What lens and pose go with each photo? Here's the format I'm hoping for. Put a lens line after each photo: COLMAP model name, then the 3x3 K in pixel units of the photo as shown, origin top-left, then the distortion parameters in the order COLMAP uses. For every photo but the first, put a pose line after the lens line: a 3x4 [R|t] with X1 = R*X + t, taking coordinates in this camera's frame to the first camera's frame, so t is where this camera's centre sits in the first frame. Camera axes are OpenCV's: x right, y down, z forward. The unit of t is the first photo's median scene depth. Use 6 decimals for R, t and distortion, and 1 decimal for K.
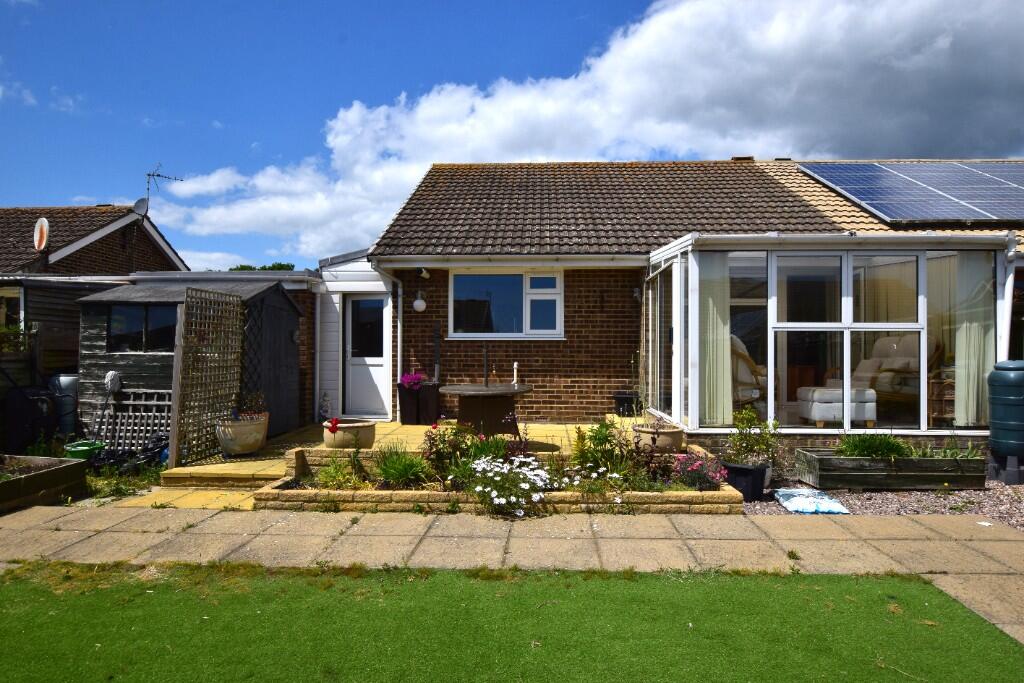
lens RADIAL K [[594.6, 0, 512.0], [0, 594.6, 341.5], [0, 0, 1]] dist [-0.014359, 0.001274]
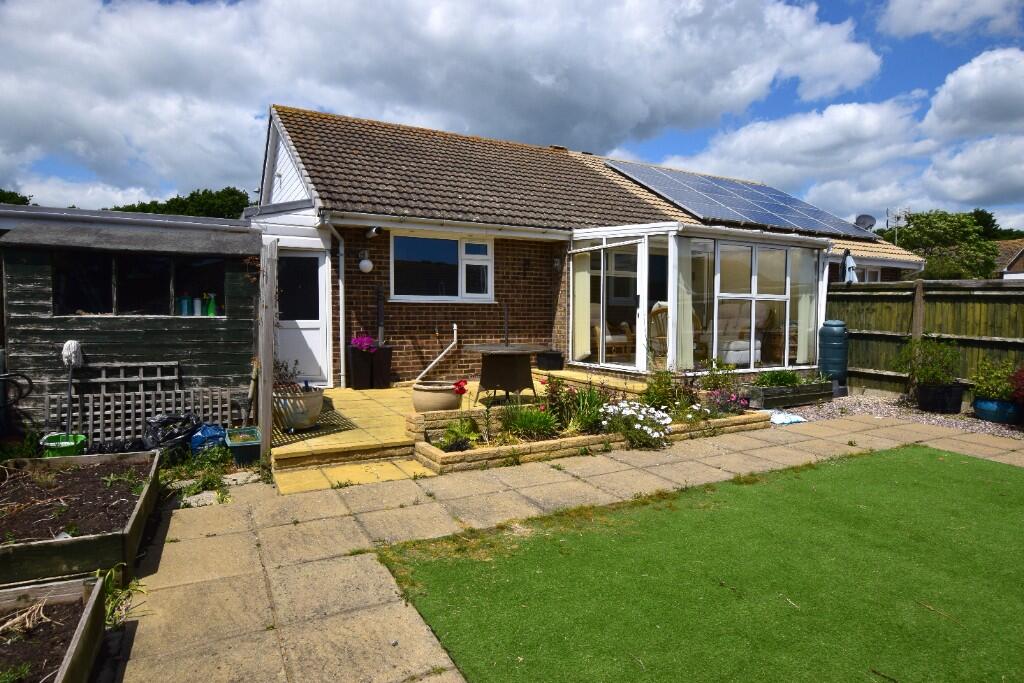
lens RADIAL K [[588.4, 0, 512.0], [0, 588.4, 341.5], [0, 0, 1]] dist [-0.016507, 0.000355]
pose [[0.857442, -0.023388, 0.514049, -0.442463], [-0.009940, 0.998027, 0.061987, 0.000163], [-0.514484, -0.058260, 0.855518, 0.058100]]
